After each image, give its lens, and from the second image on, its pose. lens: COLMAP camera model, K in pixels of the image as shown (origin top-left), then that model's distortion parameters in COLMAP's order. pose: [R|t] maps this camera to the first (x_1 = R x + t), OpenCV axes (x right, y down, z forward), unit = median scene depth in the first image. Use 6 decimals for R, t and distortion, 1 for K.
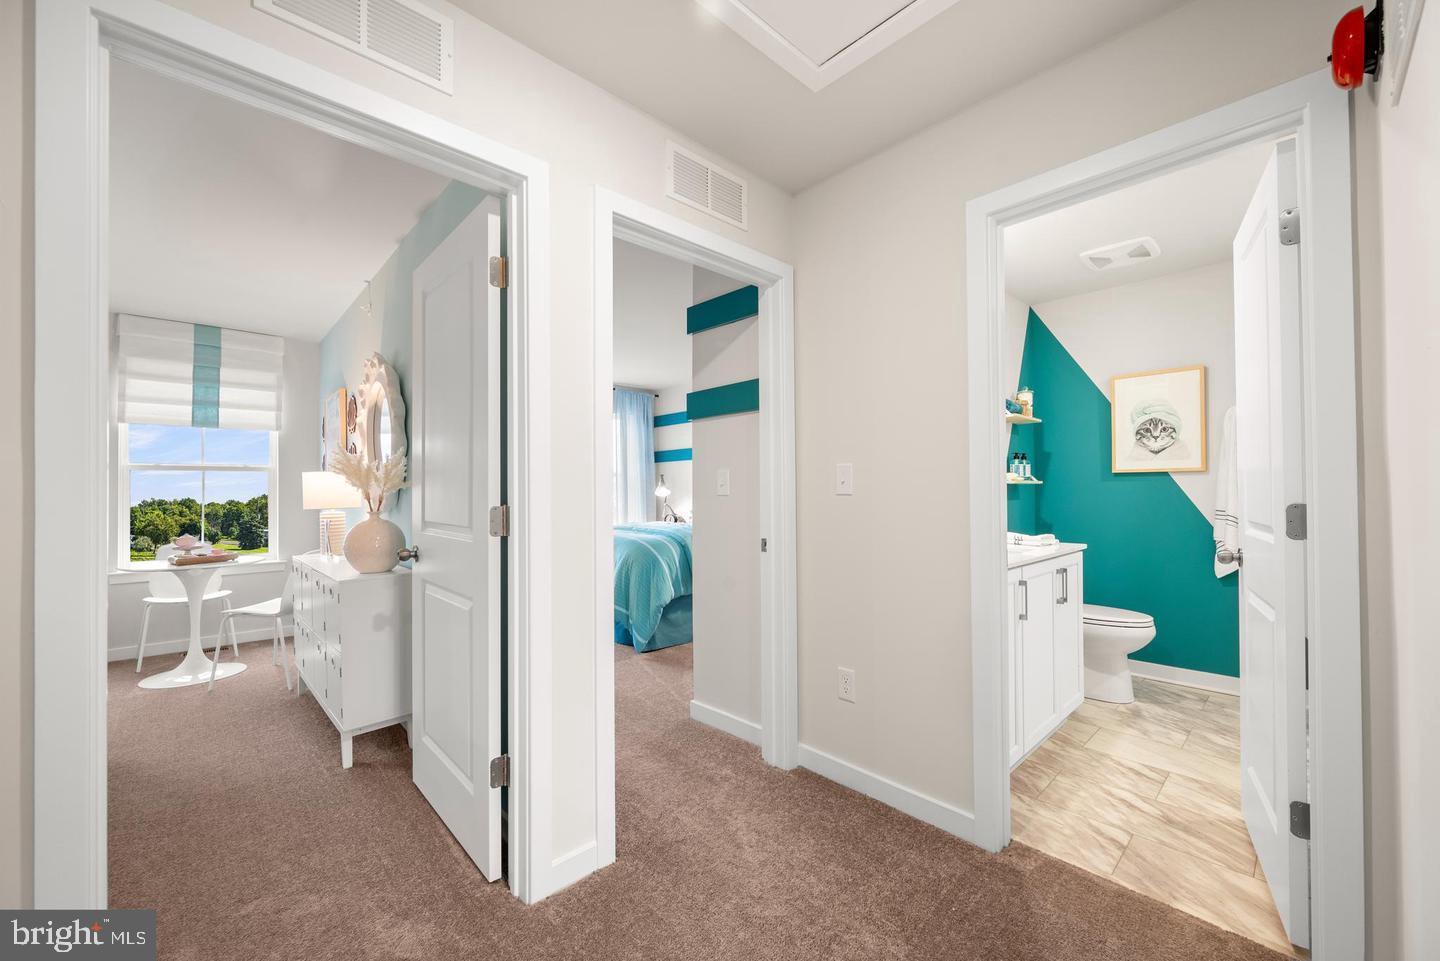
lens RADIAL K [[564.8, 0, 727.7], [0, 564.8, 485.7], [0, 0, 1]] dist [-0.002597, -0.000036]
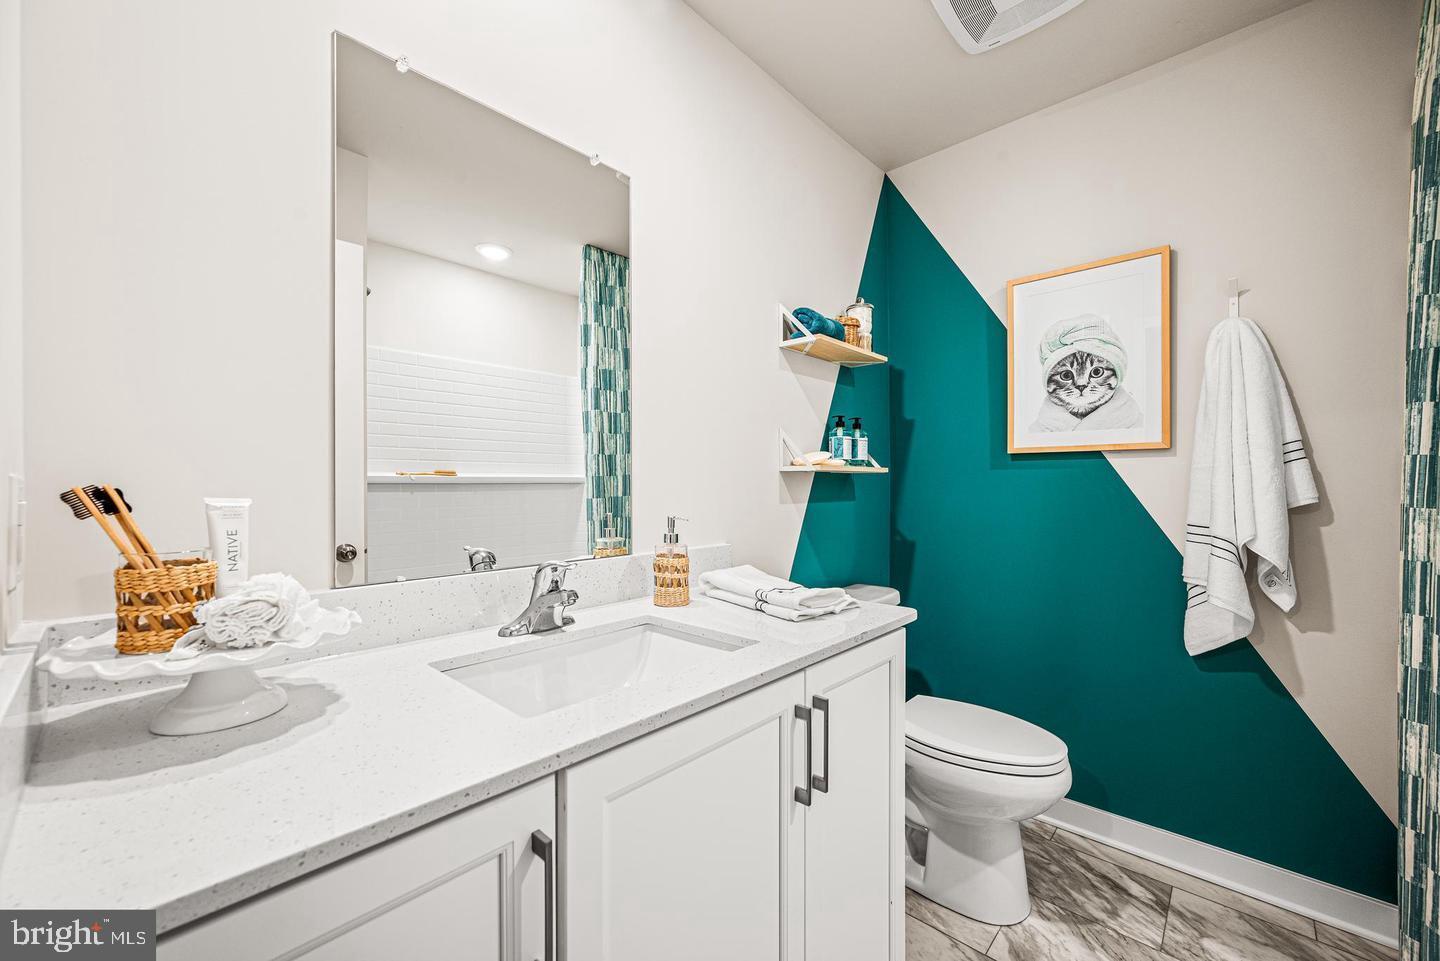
lens RADIAL K [[564.8, 0, 727.7], [0, 564.8, 485.7], [0, 0, 1]] dist [-0.002597, -0.000036]
pose [[0.997518, 0.003236, 0.070332, 0.369971], [-0.004234, 0.999892, 0.014040, 0.002574], [-0.070279, -0.014303, 0.997425, 0.466107]]
